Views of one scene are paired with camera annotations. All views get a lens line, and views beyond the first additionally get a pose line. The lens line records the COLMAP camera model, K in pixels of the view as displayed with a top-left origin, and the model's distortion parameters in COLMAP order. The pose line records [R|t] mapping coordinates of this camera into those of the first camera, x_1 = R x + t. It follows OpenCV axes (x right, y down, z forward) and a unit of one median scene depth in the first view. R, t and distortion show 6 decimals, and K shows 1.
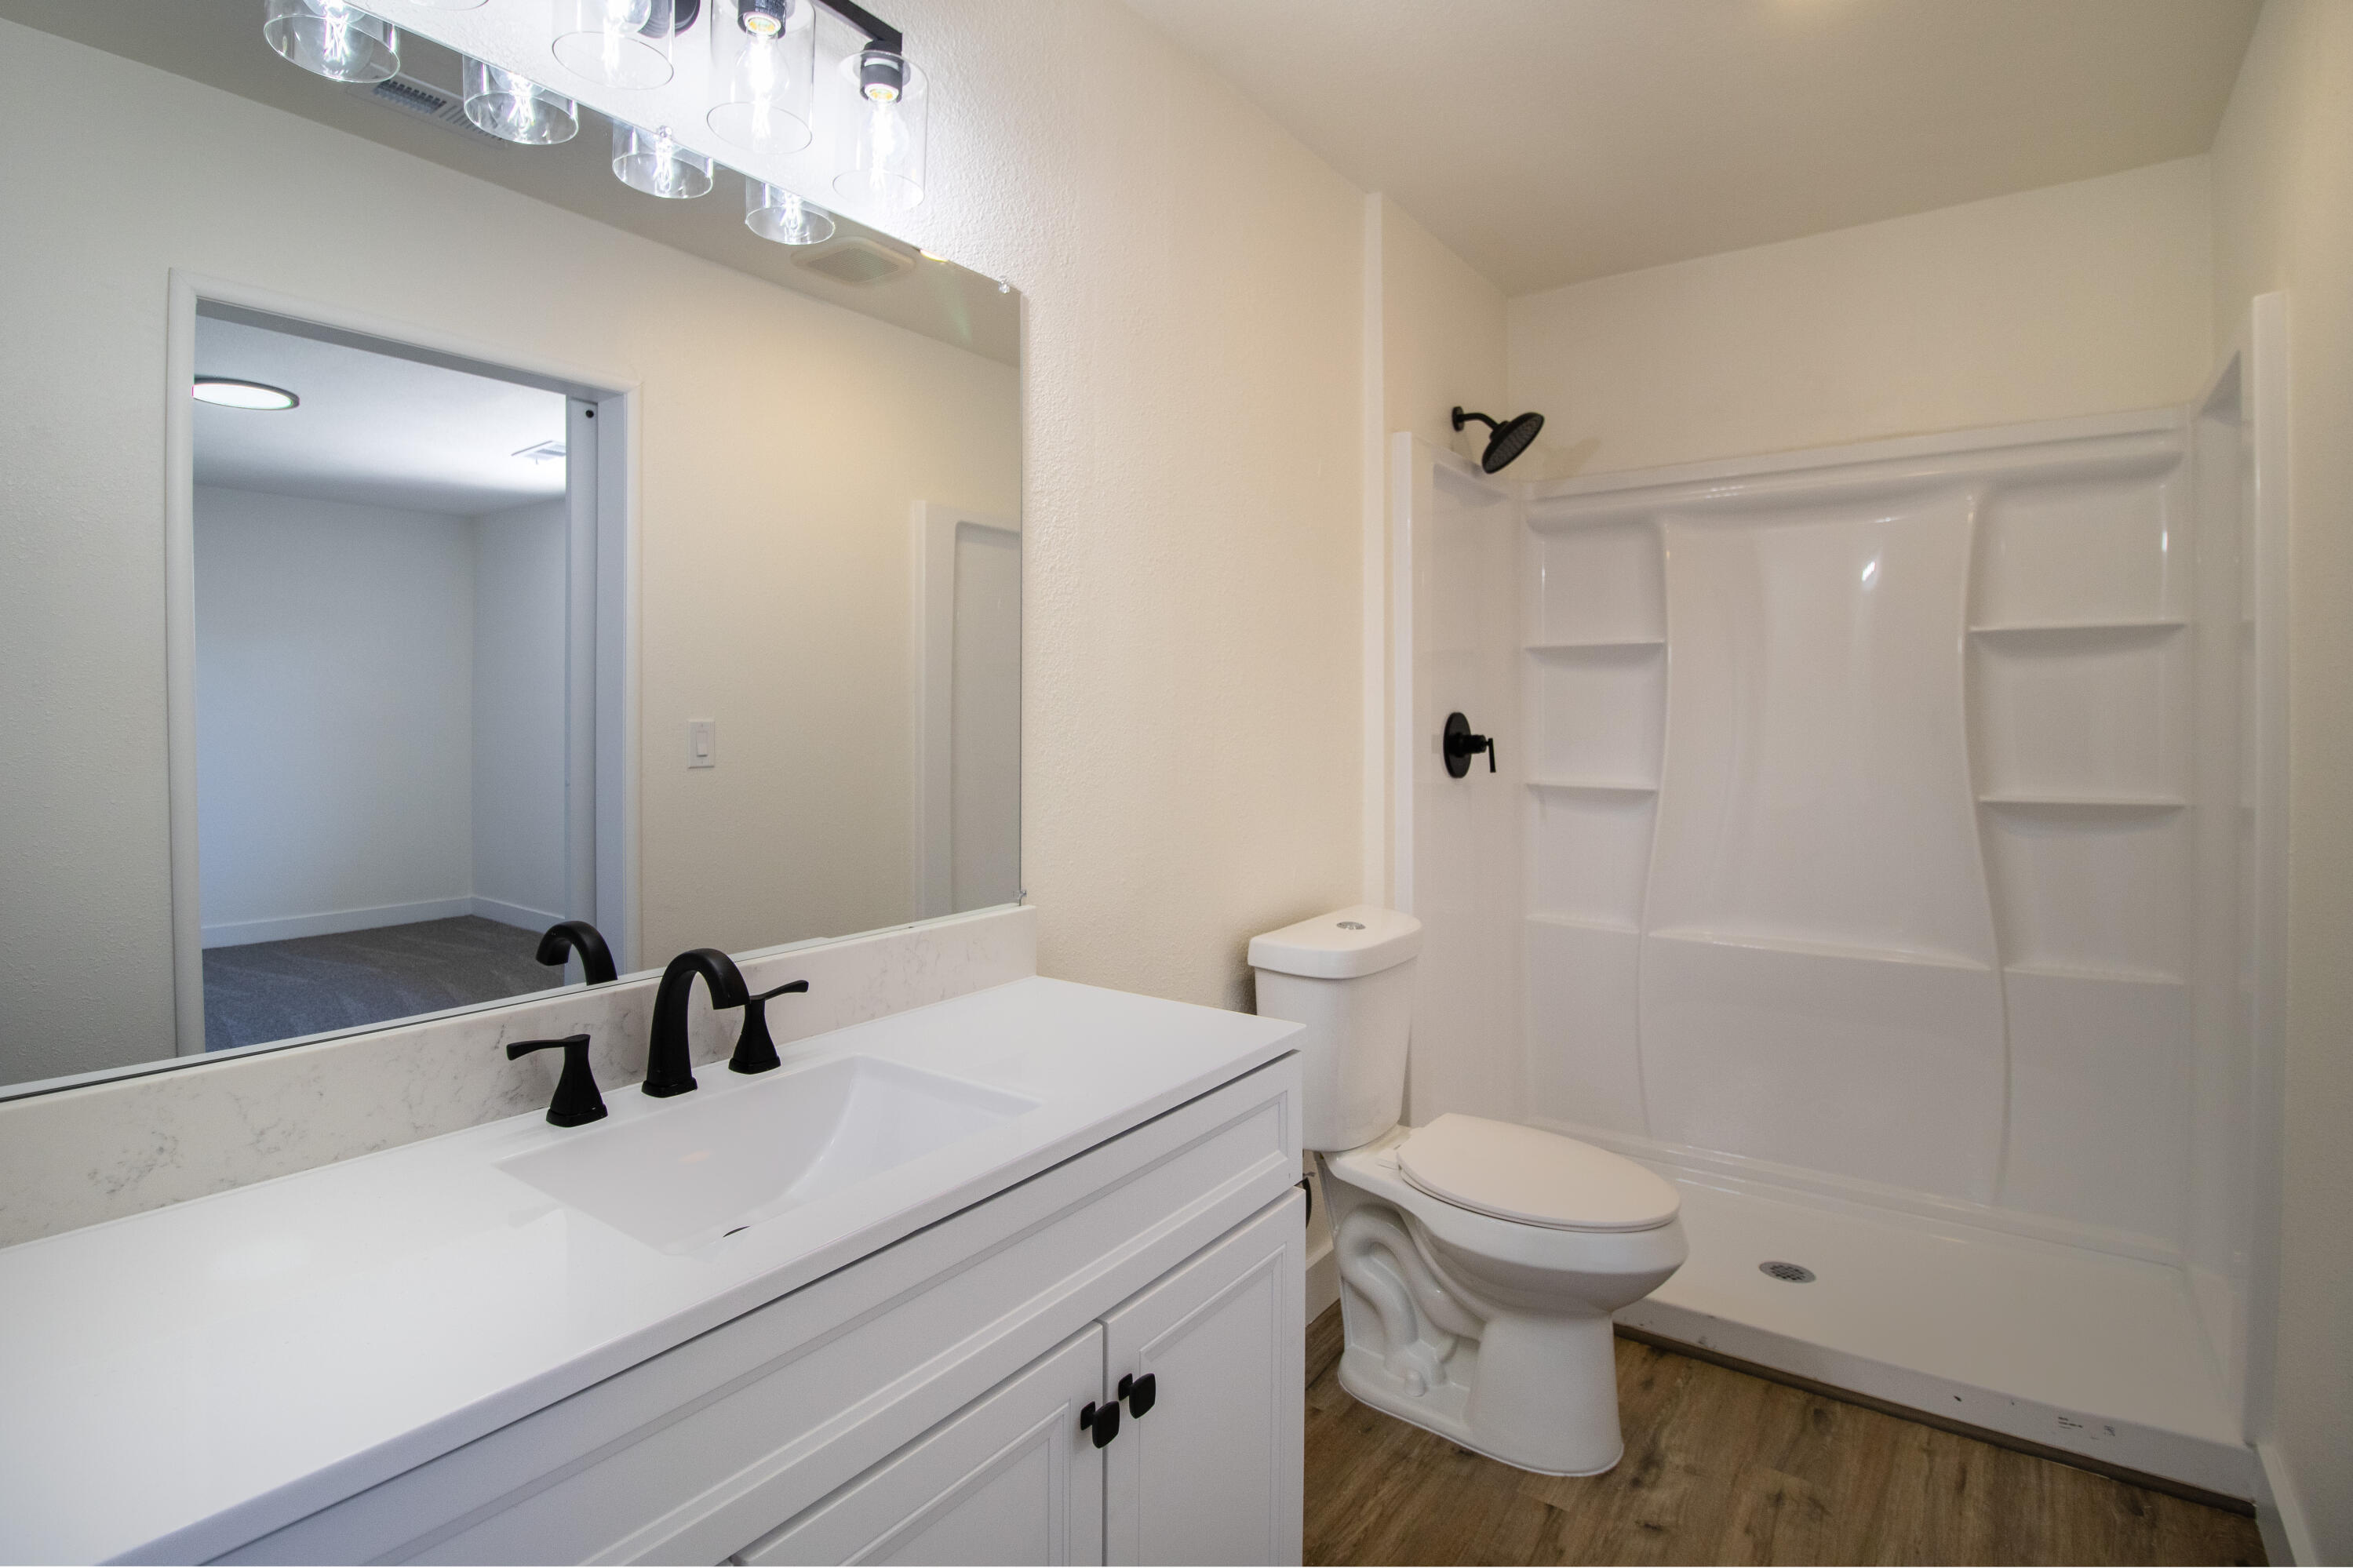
lens RADIAL K [[1138.4, 0, 1108.3], [0, 1138.4, 717.4], [0, 0, 1]] dist [-0.014995, -0.007024]
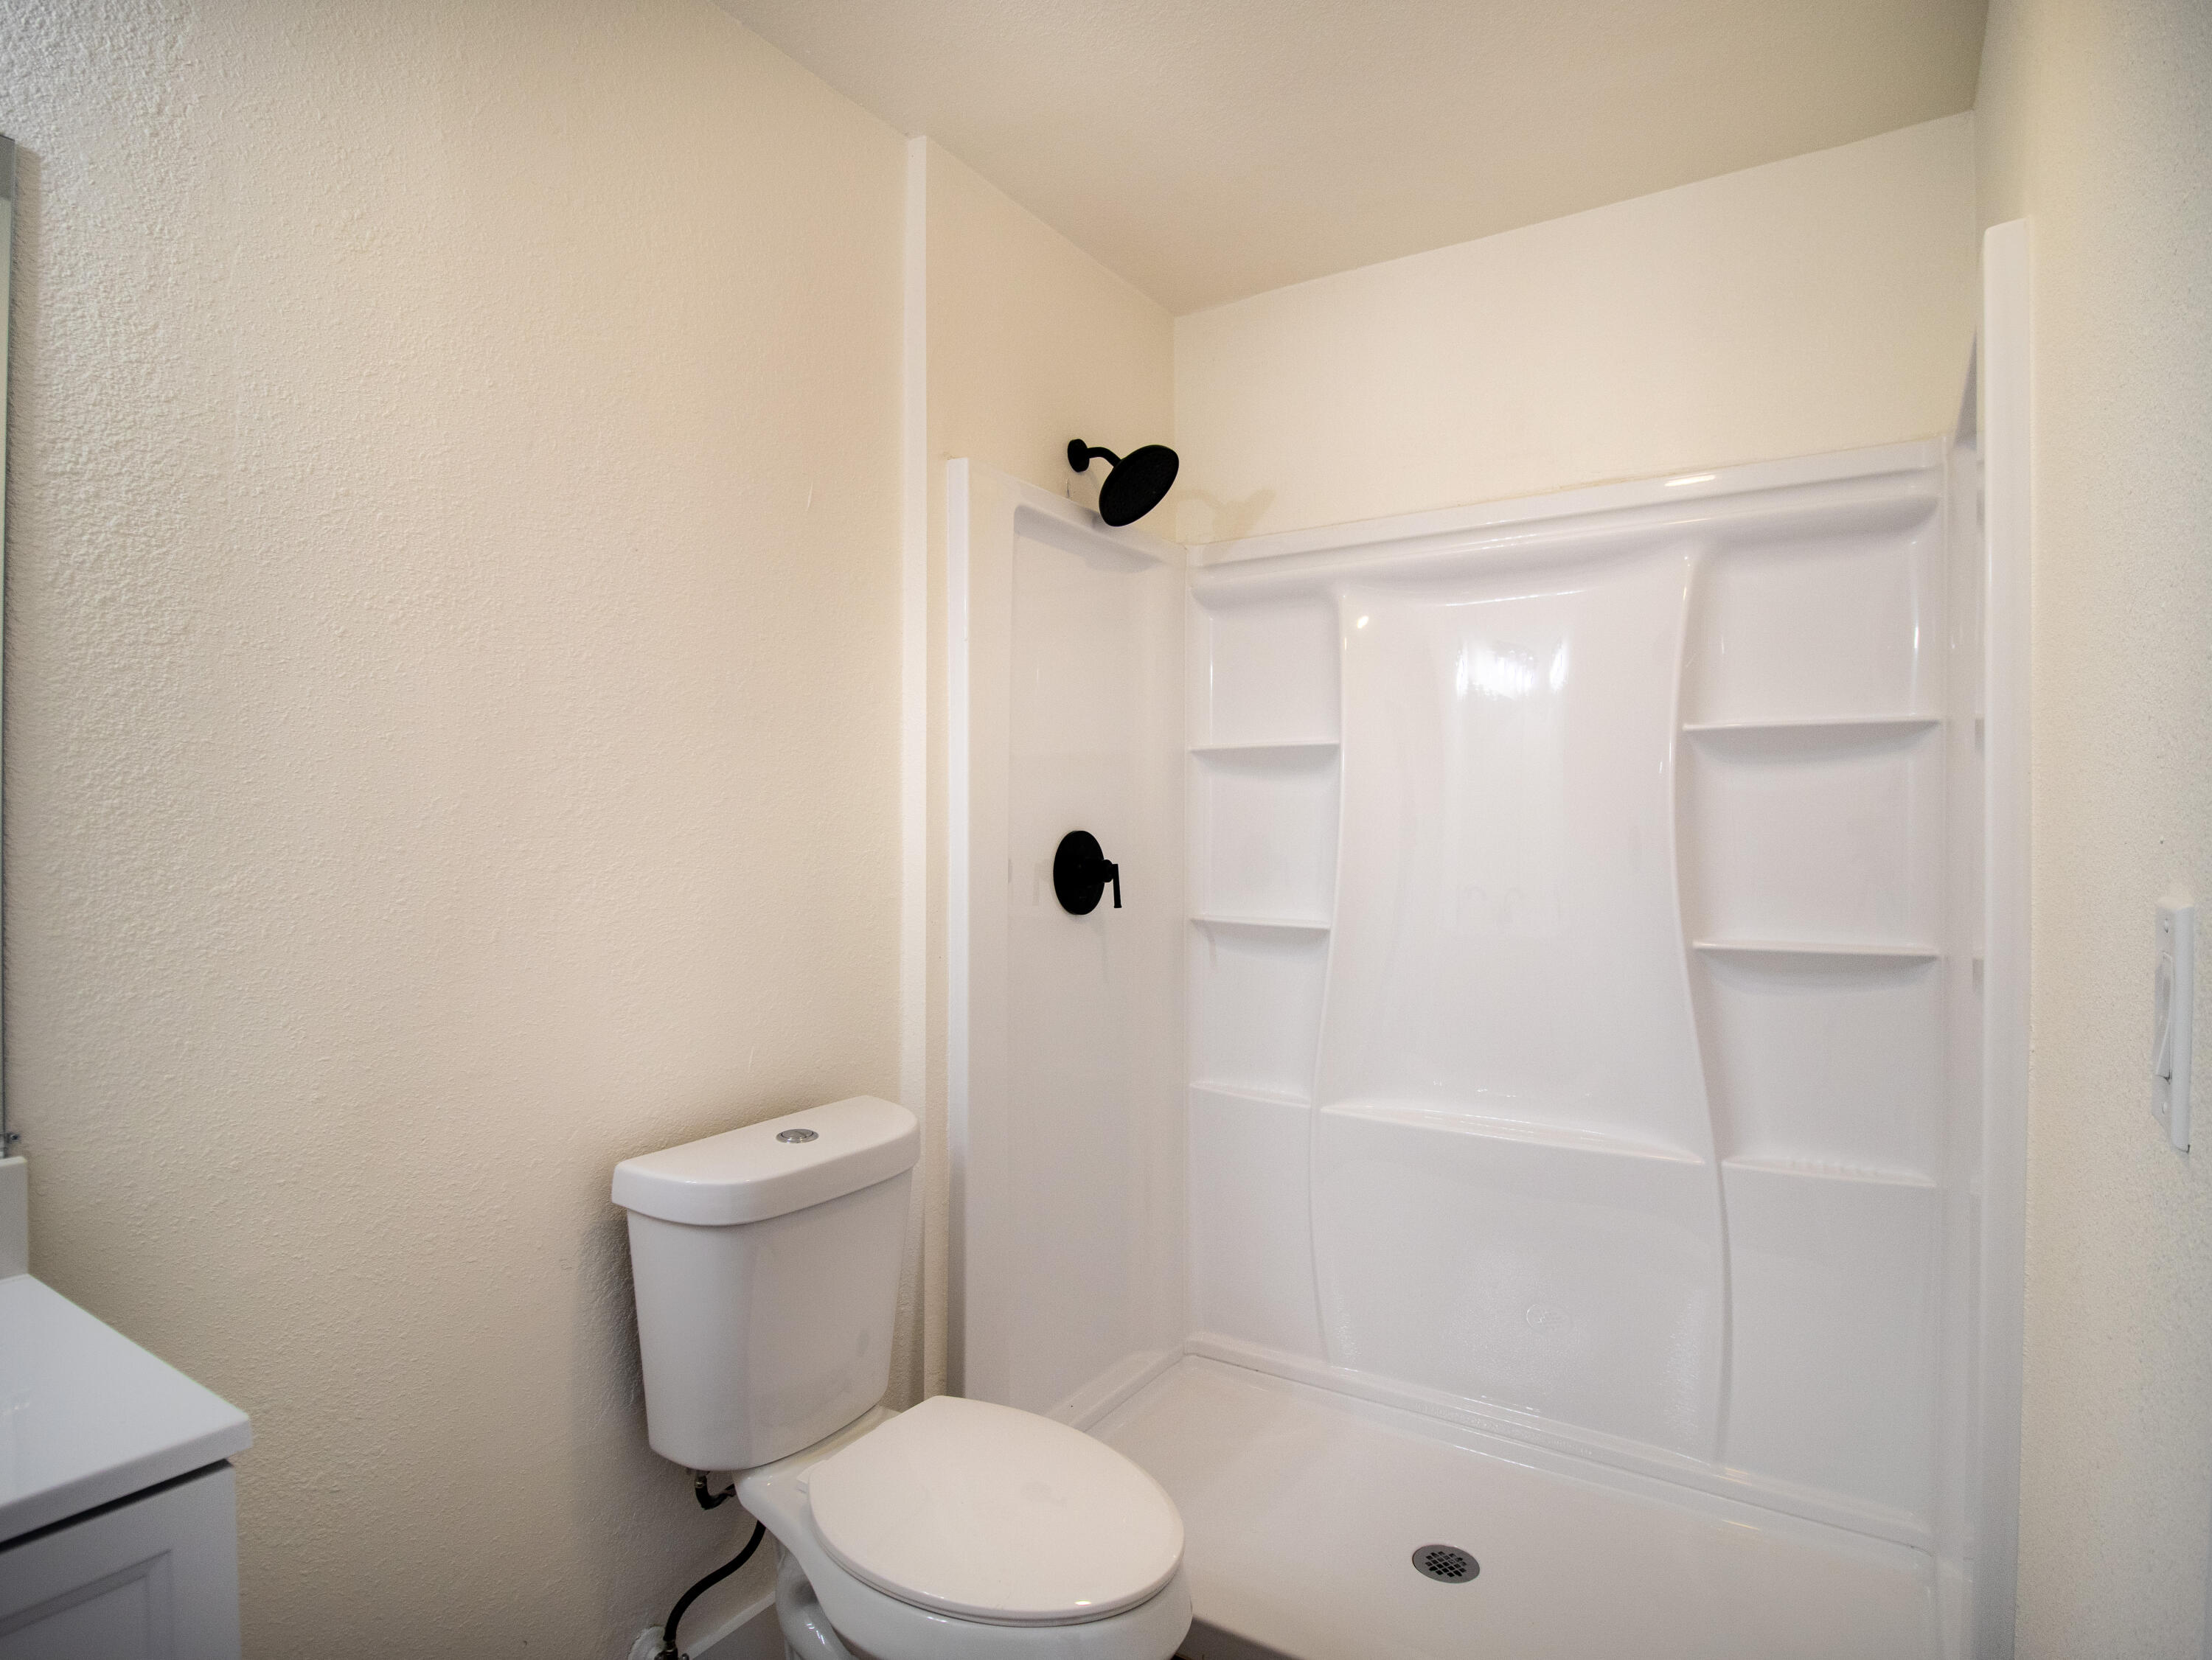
lens RADIAL K [[1150.5, 0, 1110.6], [0, 1150.5, 832.7], [0, 0, 1]] dist [-0.009443, -0.011225]
pose [[0.996772, 0.001973, 0.080262, 0.305114], [-0.002248, 0.999992, 0.003338, -0.007180], [-0.080255, -0.003508, 0.996768, 0.238981]]
